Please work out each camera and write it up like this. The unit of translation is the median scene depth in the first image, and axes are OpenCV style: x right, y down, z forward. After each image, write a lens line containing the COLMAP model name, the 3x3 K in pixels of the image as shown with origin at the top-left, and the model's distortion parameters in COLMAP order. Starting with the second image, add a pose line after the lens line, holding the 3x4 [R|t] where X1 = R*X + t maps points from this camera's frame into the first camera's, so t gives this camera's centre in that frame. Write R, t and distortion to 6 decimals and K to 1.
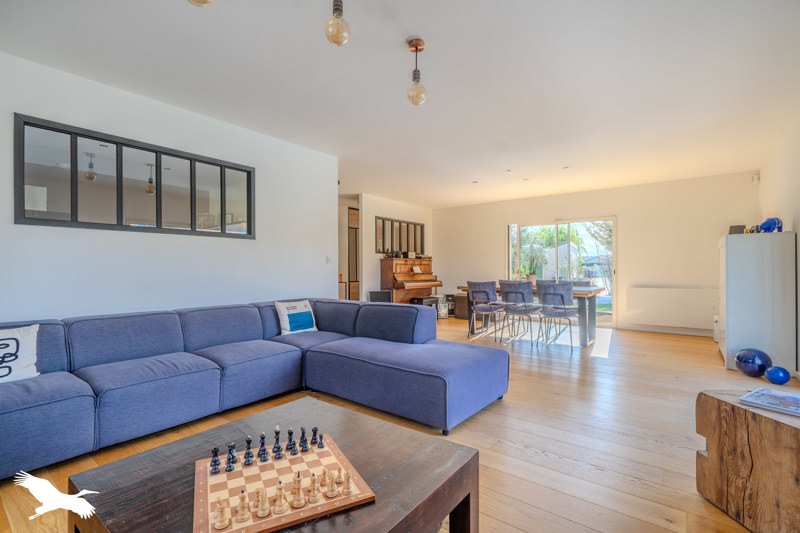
lens RADIAL K [[365.5, 0, 400.0], [0, 365.5, 266.5], [0, 0, 1]] dist [-0.055771, -0.000359]
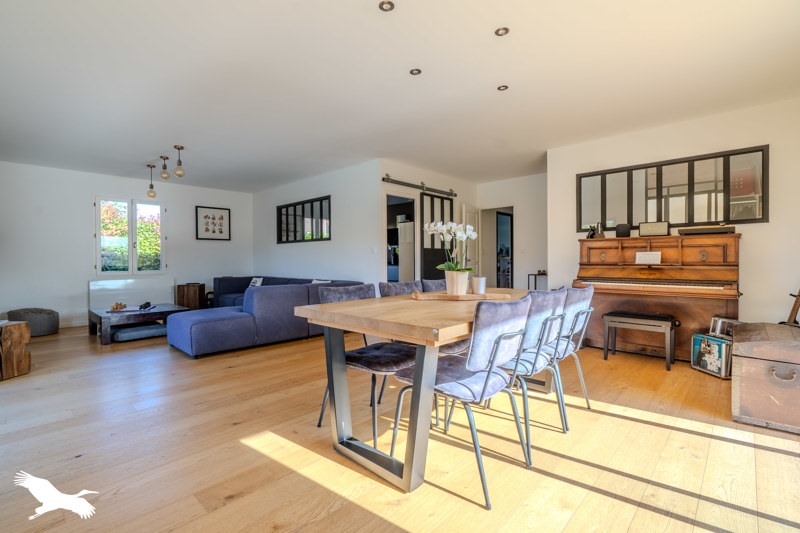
lens RADIAL K [[365.5, 0, 400.0], [0, 365.5, 266.5], [0, 0, 1]] dist [-0.055771, -0.000359]
pose [[-0.129955, -0.012870, -0.991436, 0.947680], [-0.003513, 0.999915, -0.012519, 0.048527], [0.991514, 0.001856, -0.129989, 1.227312]]
